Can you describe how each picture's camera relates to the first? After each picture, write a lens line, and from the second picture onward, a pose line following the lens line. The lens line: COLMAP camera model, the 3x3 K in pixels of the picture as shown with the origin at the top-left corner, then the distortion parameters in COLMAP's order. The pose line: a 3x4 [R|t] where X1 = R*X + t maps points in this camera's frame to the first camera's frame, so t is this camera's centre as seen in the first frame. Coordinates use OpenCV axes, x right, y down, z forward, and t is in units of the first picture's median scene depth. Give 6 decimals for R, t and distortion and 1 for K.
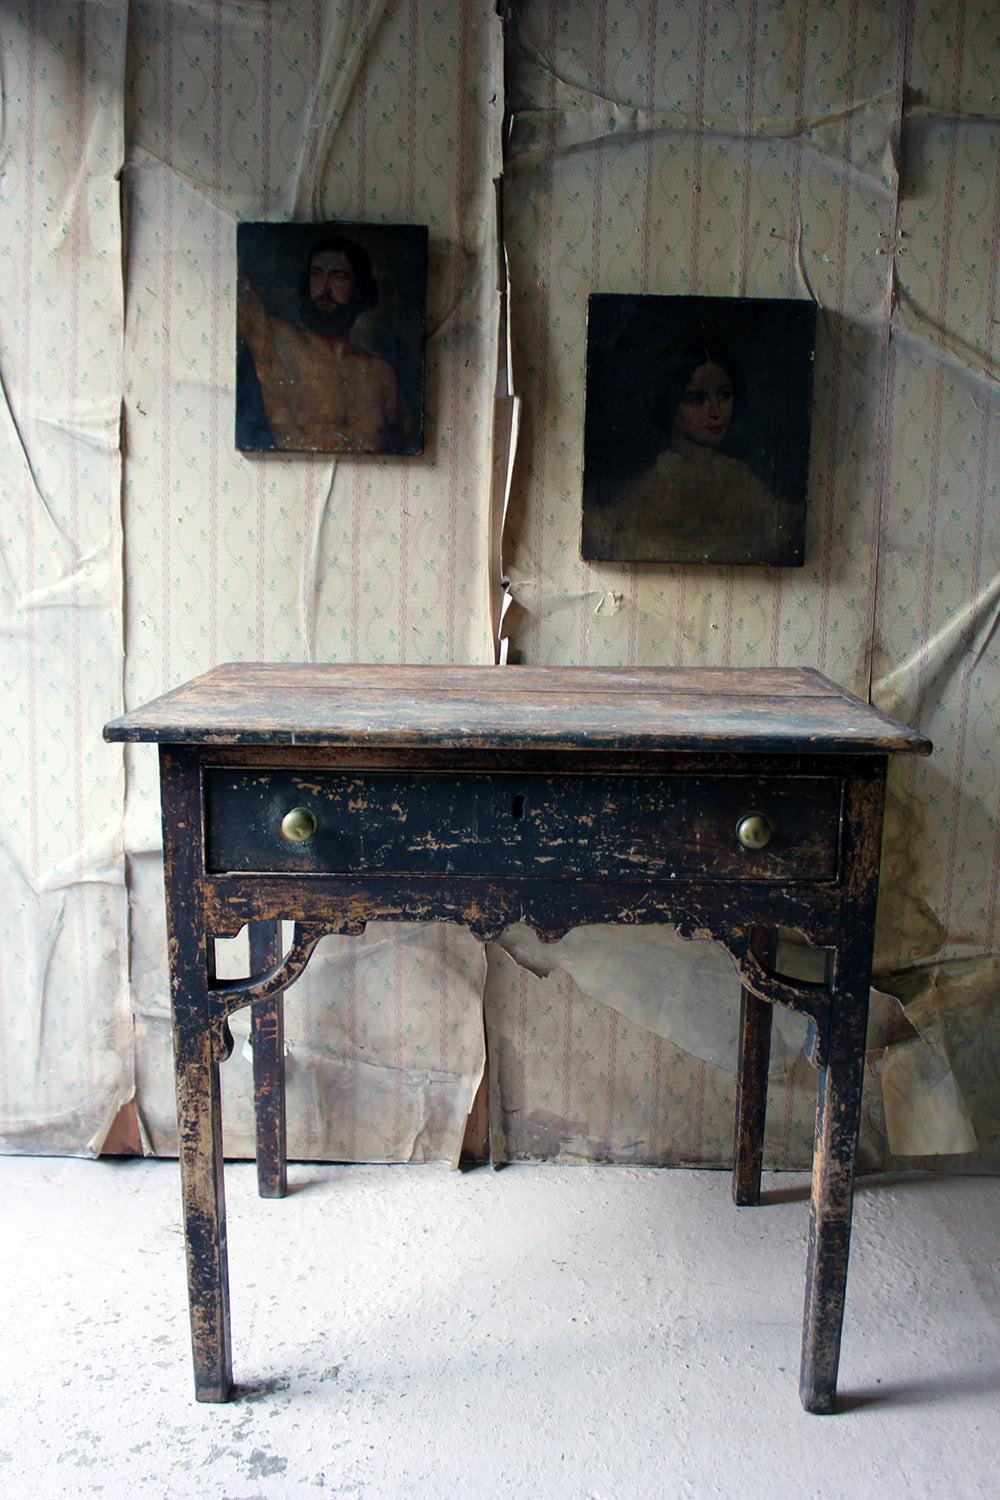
lens RADIAL K [[1372.7, 0, 489.4], [0, 1372.7, 732.6], [0, 0, 1]] dist [-0.127938, 0.053037]
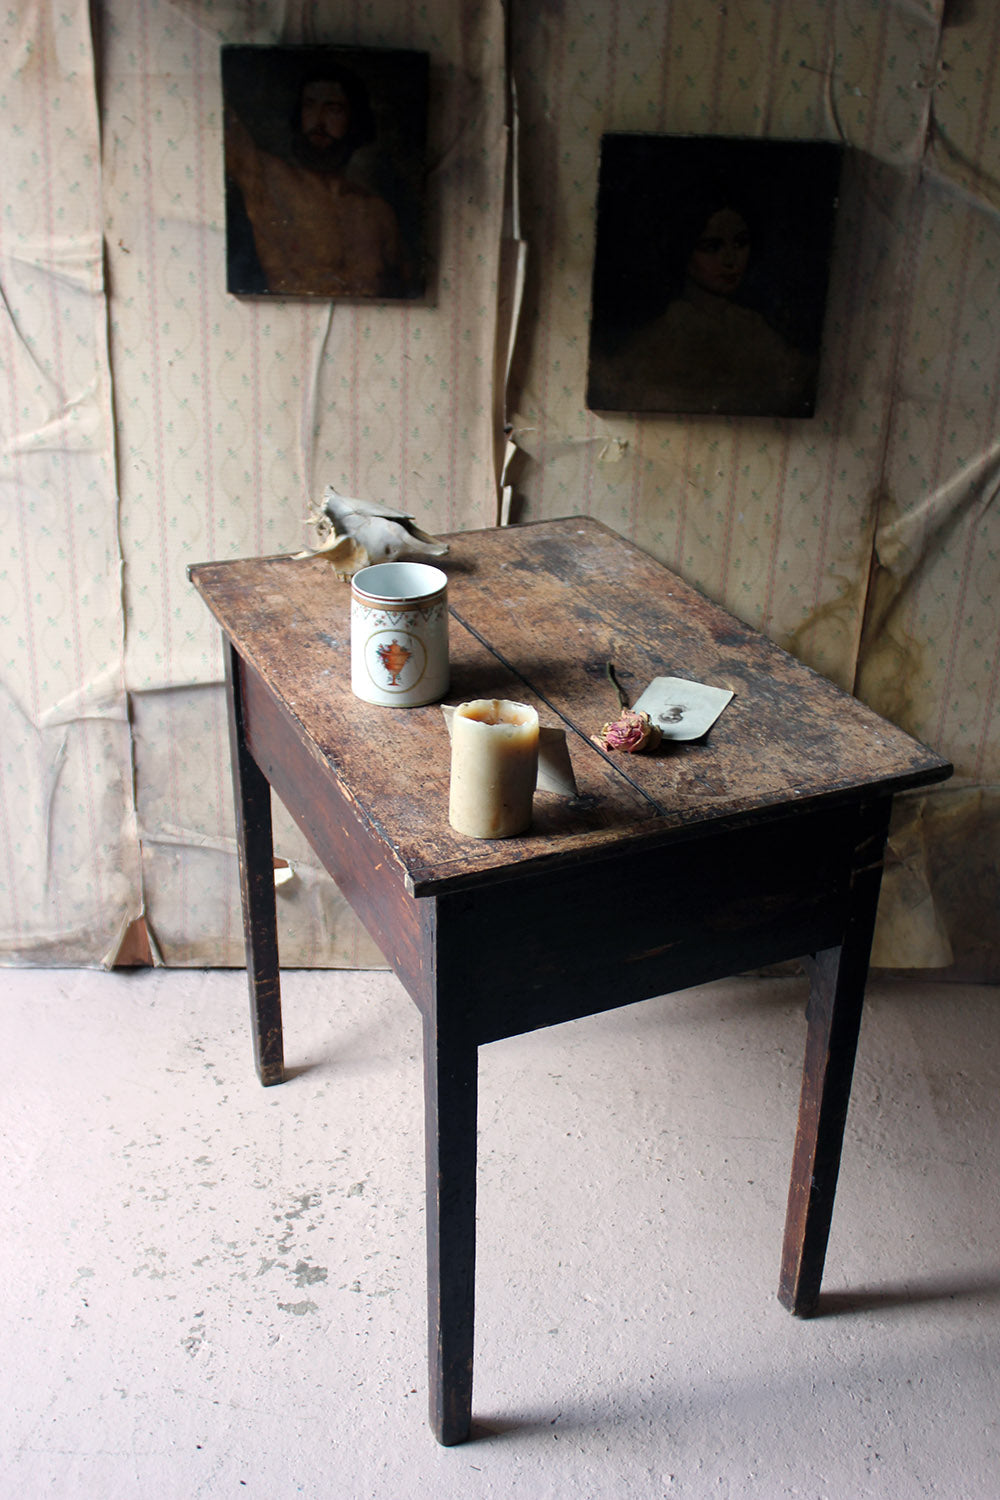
lens RADIAL K [[1758.3, 0, 491.8], [0, 1758.3, 743.3], [0, 0, 1]] dist [-0.086481, 0.000000]
pose [[0.999671, -0.001885, 0.025596, -0.033077], [-0.005677, 0.956356, 0.292149, -0.262259], [-0.025030, -0.292198, 0.956030, -0.262178]]
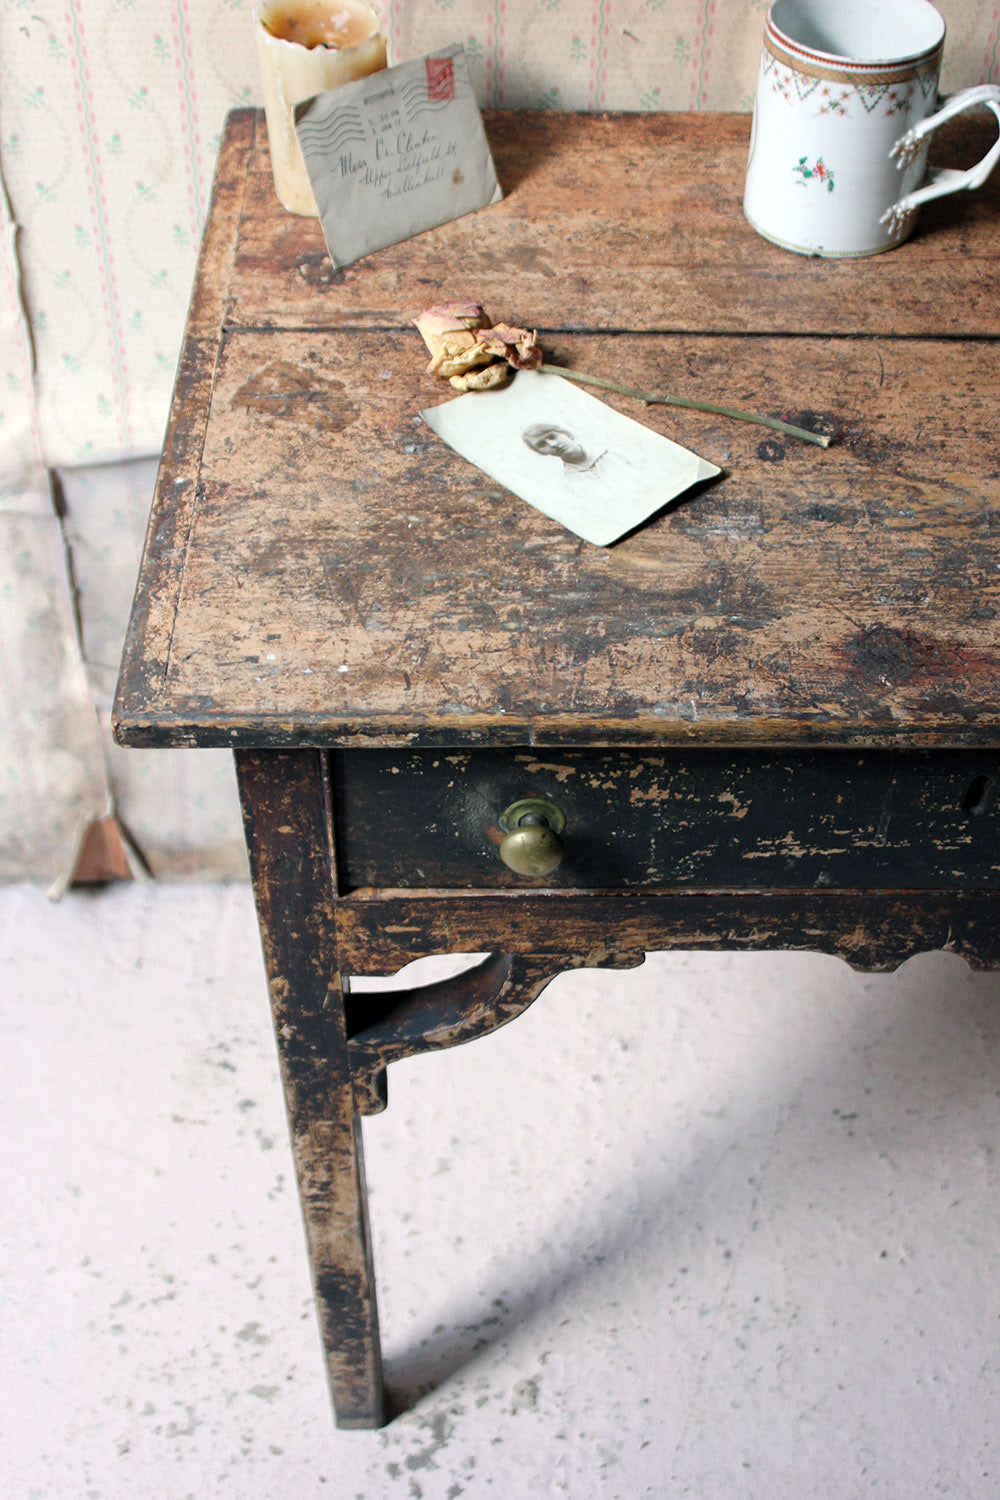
lens RADIAL K [[1993.6, 0, 499.5], [0, 1993.6, 761.5], [0, 0, 1]] dist [-0.046948, 0.000000]
pose [[0.999597, -0.021942, 0.018025, -0.116095], [0.006982, 0.805190, 0.592976, -0.277290], [-0.027525, -0.592611, 0.805019, 0.329376]]
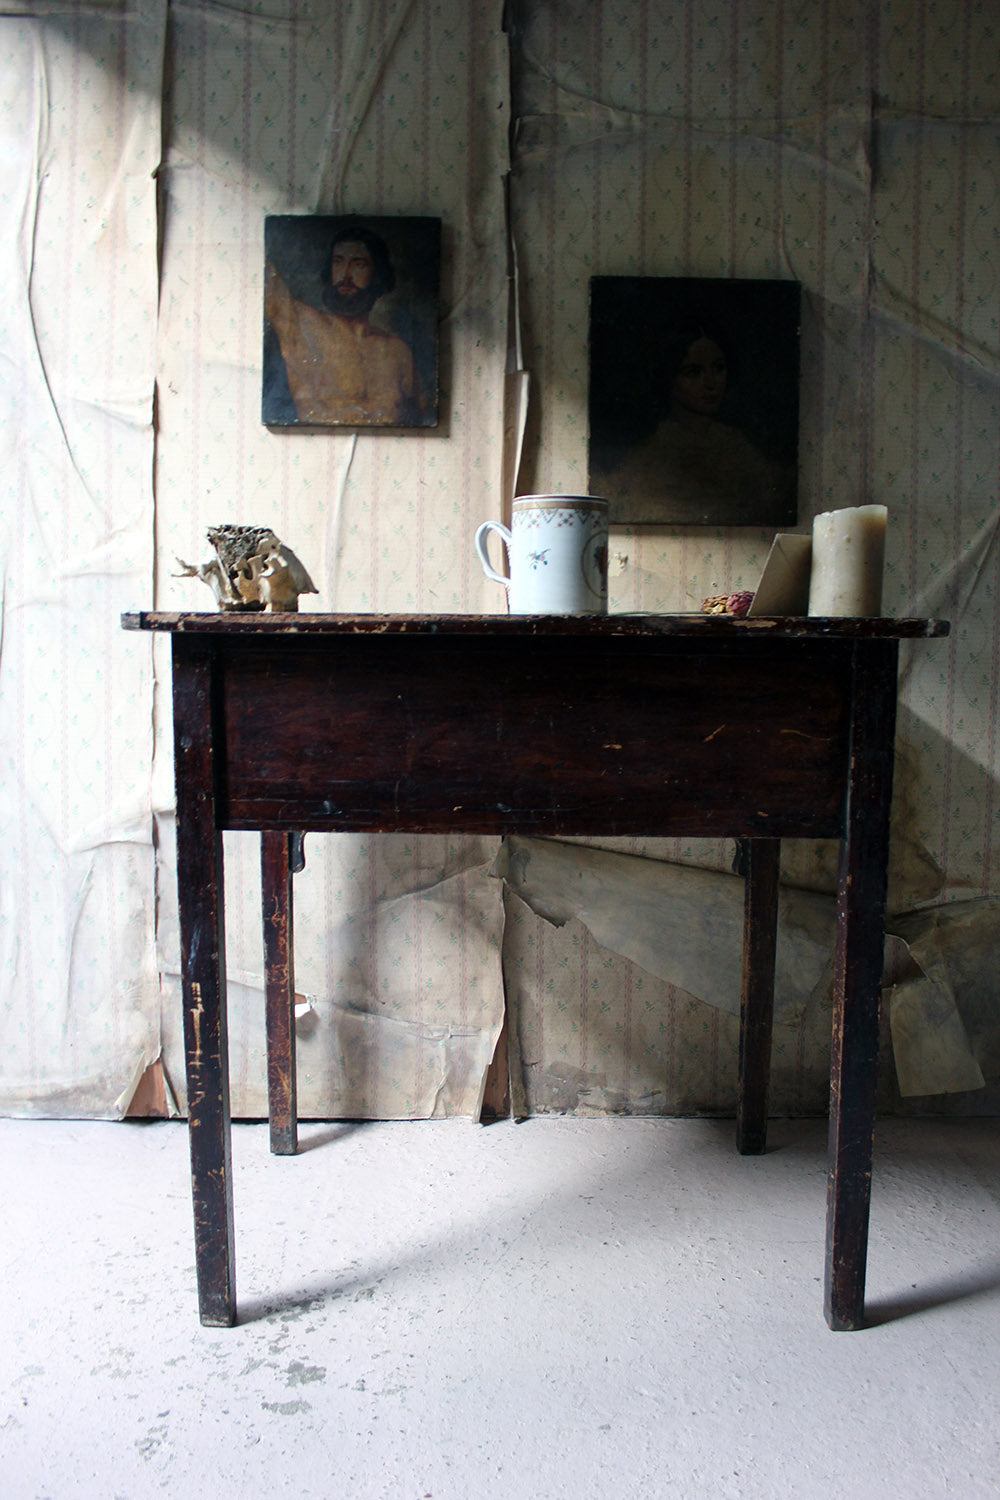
lens RADIAL K [[1269.9, 0, 495.2], [0, 1269.9, 733.6], [0, 0, 1]] dist [-0.151144, 0.085967]
pose [[0.999595, -0.015129, 0.024104, -0.031404], [0.017124, 0.996246, -0.084855, 0.118126], [-0.022729, 0.085233, 0.996102, 0.041599]]
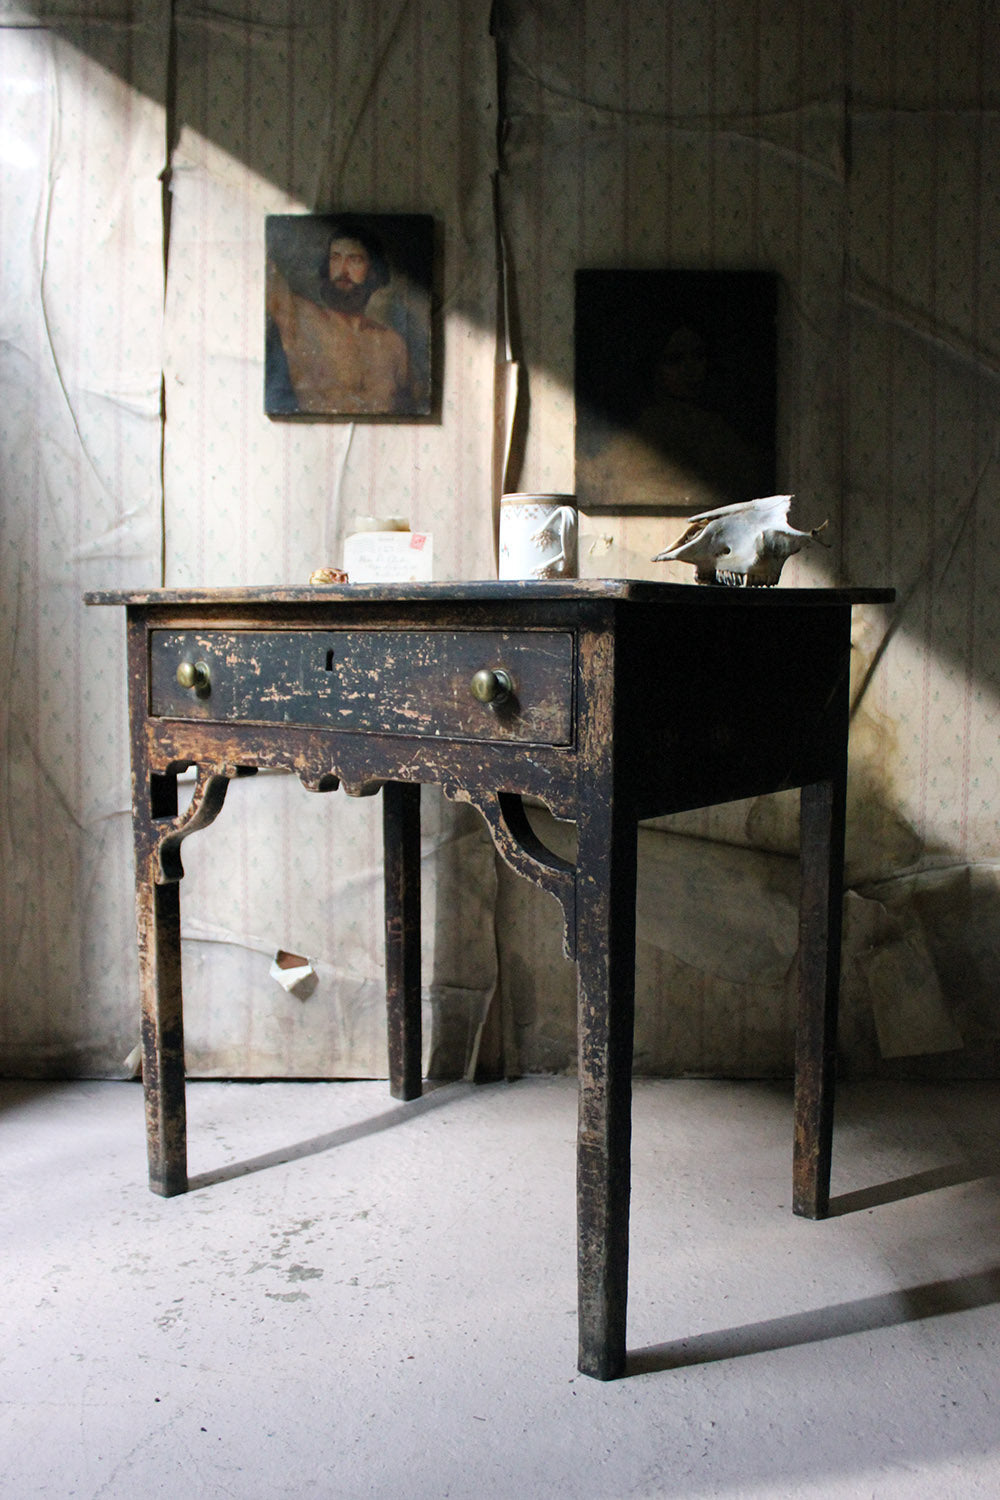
lens RADIAL K [[1414.4, 0, 489.8], [0, 1414.4, 733.5], [0, 0, 1]] dist [-0.112281, 0.000000]
pose [[0.999815, -0.019192, 0.000963, -0.006993], [0.019201, 0.995764, -0.089921, 0.160179], [0.000767, 0.089923, 0.995948, -0.124660]]
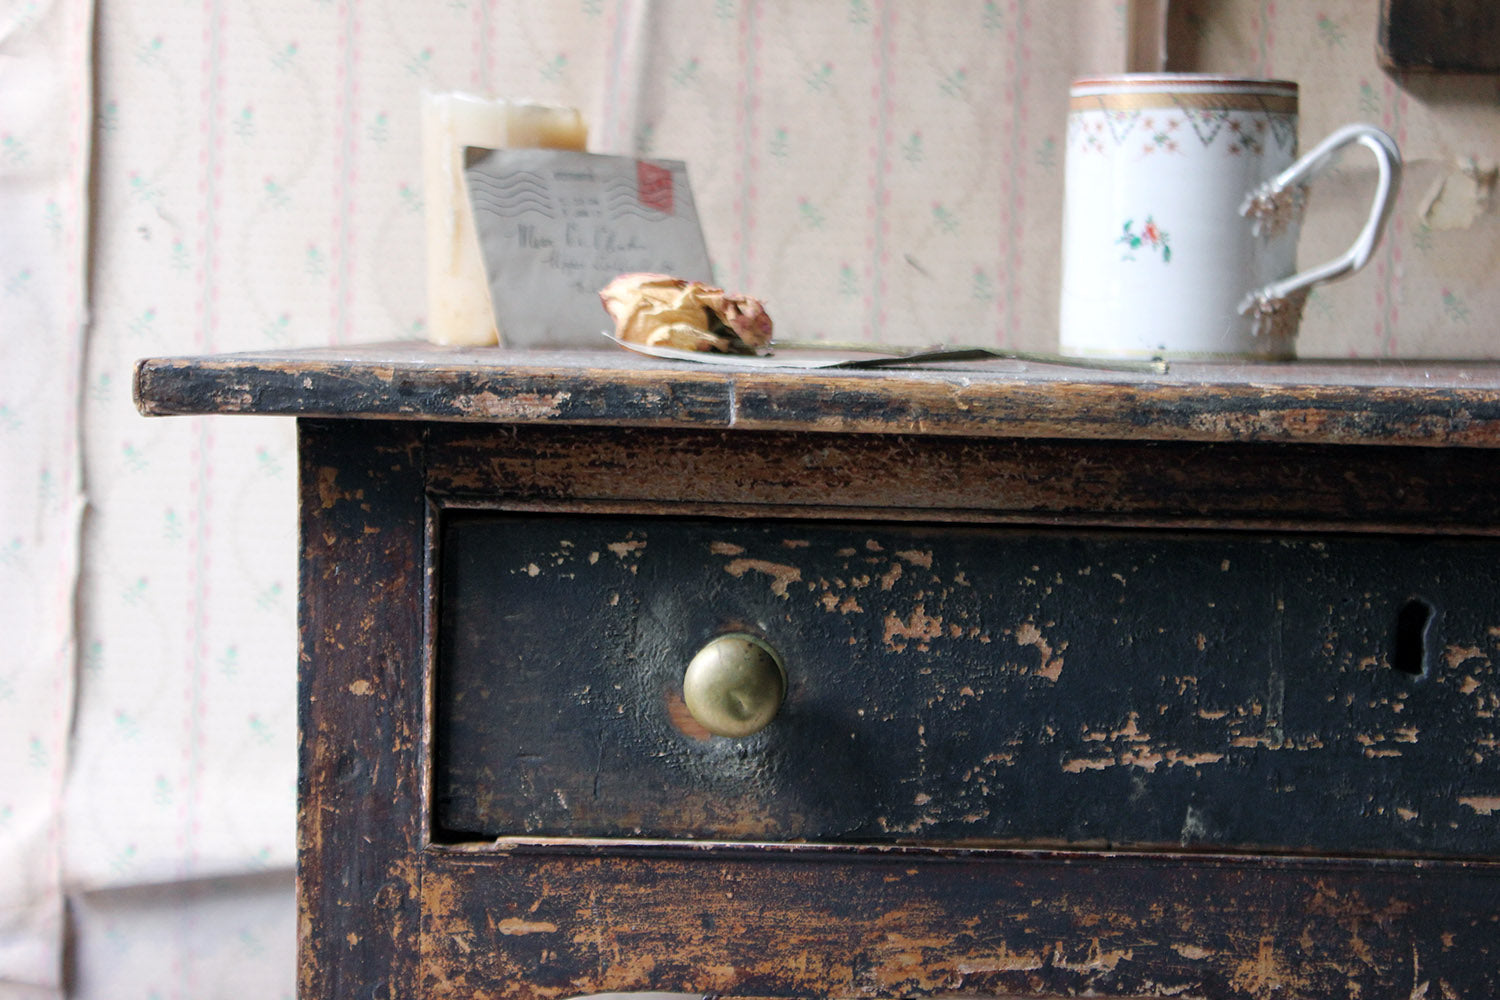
lens RADIAL K [[3253.6, 0, 752.2], [0, 3253.6, 474.4], [0, 0, 1]] dist [0.073799, 0.000000]
pose [[0.999936, 0.011277, -0.000037, -0.096874], [-0.011219, 0.994426, -0.104840, 0.070602], [-0.001145, 0.104834, 0.994489, 0.165035]]
